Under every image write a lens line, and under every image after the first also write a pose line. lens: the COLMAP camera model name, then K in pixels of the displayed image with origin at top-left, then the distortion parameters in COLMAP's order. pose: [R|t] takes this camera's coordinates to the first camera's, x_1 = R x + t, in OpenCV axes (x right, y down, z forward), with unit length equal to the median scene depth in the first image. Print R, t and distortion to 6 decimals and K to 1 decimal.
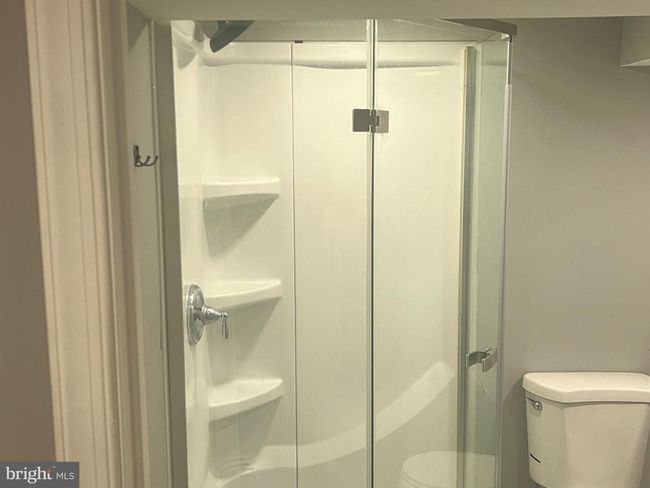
lens RADIAL K [[735.2, 0, 325.0], [0, 735.2, 244.0], [0, 0, 1]] dist [0.065391, -0.019701]
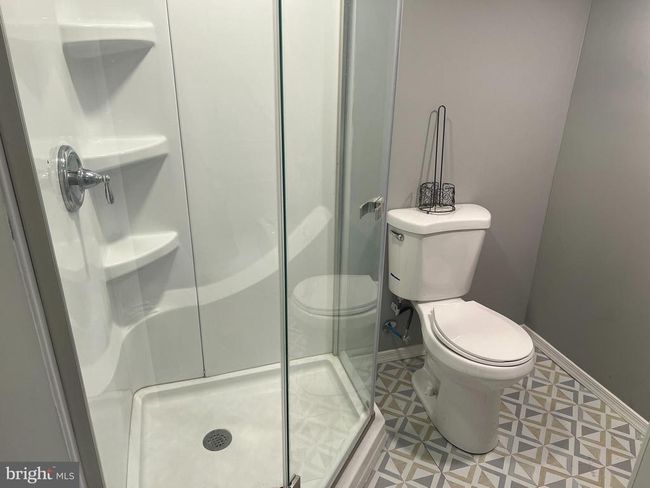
lens RADIAL K [[489.1, 0, 325.0], [0, 489.1, 244.0], [0, 0, 1]] dist [0.069700, 0.005042]
pose [[0.972098, -0.072665, 0.223038, -0.010729], [0.000575, 0.951546, 0.307507, -0.017320], [-0.234576, -0.298798, 0.925037, 0.293412]]
